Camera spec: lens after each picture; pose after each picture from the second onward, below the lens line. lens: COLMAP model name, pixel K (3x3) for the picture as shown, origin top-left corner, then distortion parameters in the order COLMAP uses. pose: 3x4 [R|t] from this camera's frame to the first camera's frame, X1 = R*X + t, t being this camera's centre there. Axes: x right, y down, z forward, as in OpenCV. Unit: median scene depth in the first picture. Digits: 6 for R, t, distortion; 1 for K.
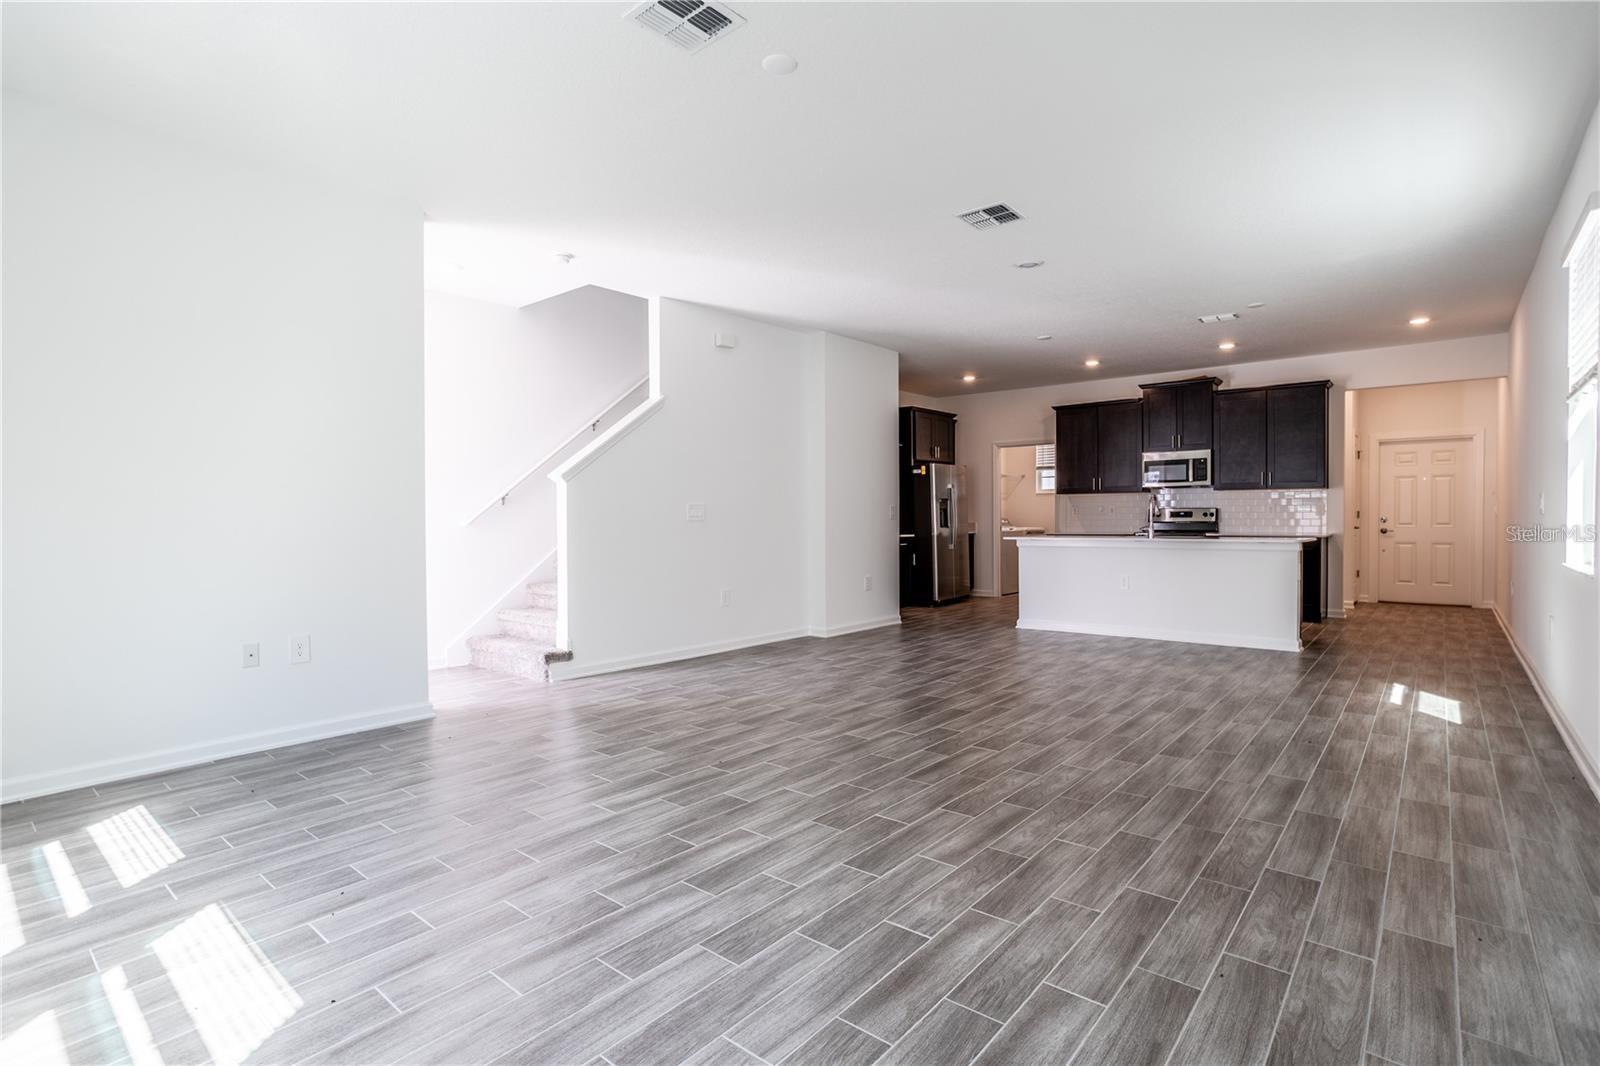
lens RADIAL K [[775.0, 0, 800.0], [0, 775.0, 533.0], [0, 0, 1]] dist [-0.060006, 0.036159]
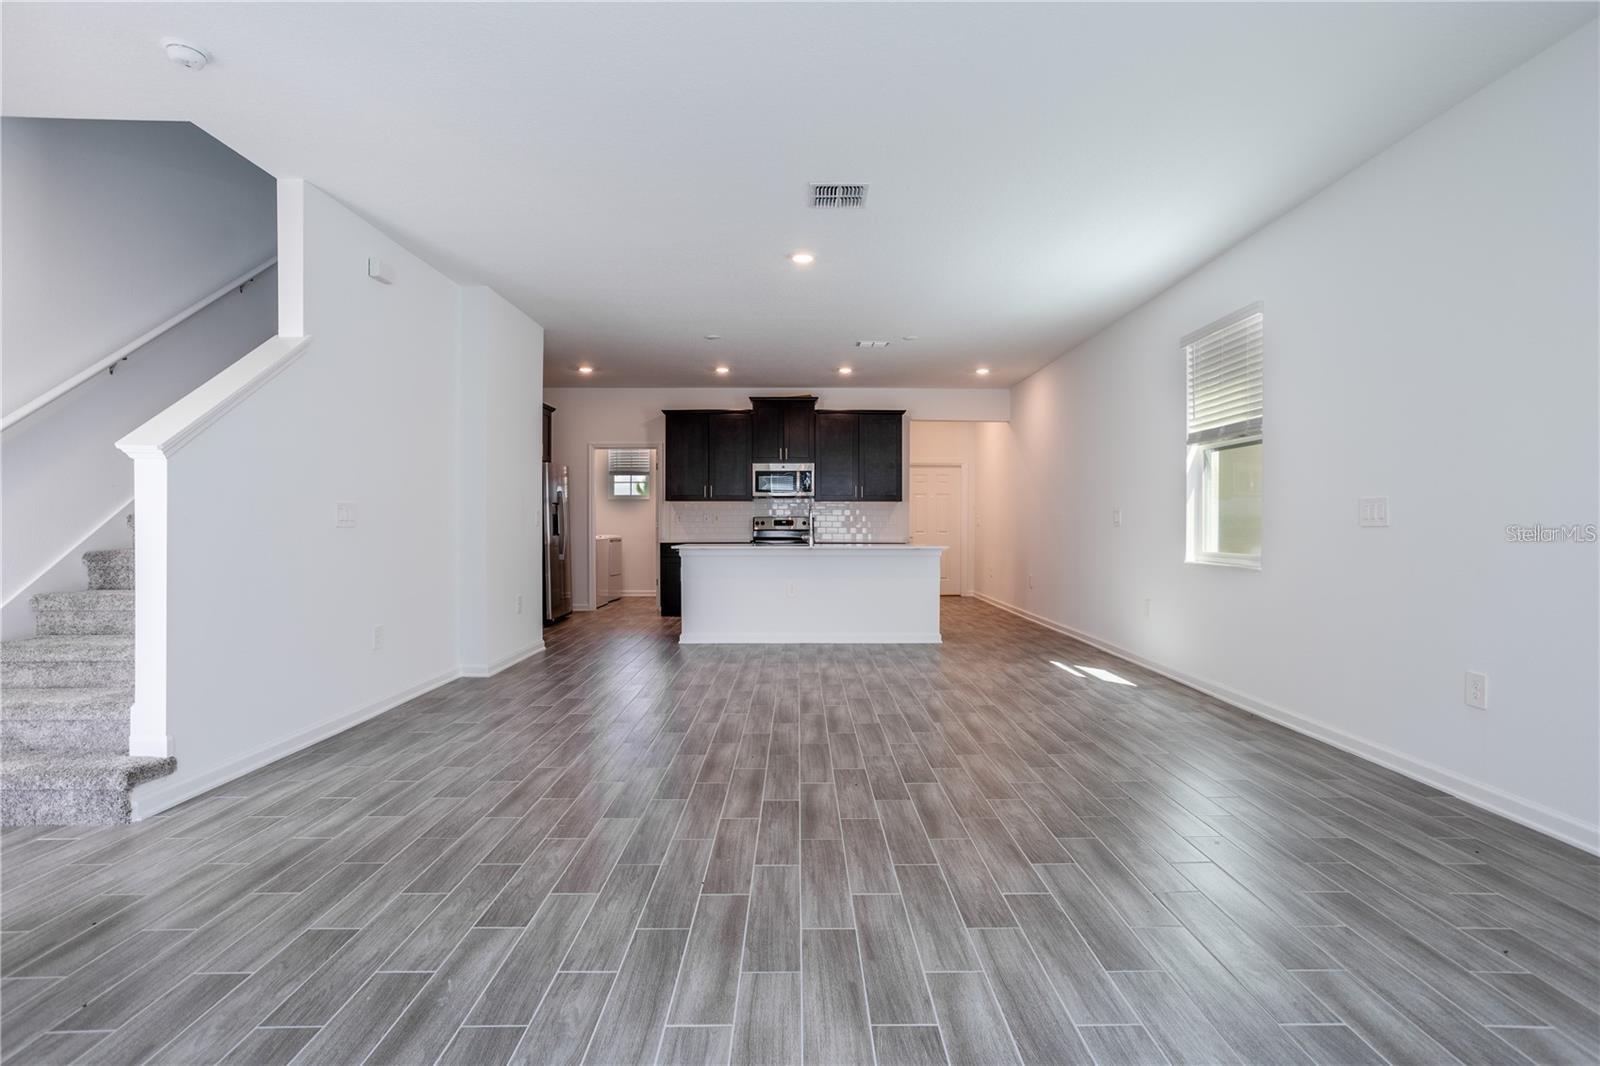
lens RADIAL K [[775.0, 0, 800.0], [0, 775.0, 533.0], [0, 0, 1]] dist [-0.060006, 0.036159]
pose [[0.762001, -0.000032, 0.647575, -0.330770], [0.005444, 0.999965, -0.006356, -0.005496], [-0.647553, 0.008369, 0.761975, 0.295101]]
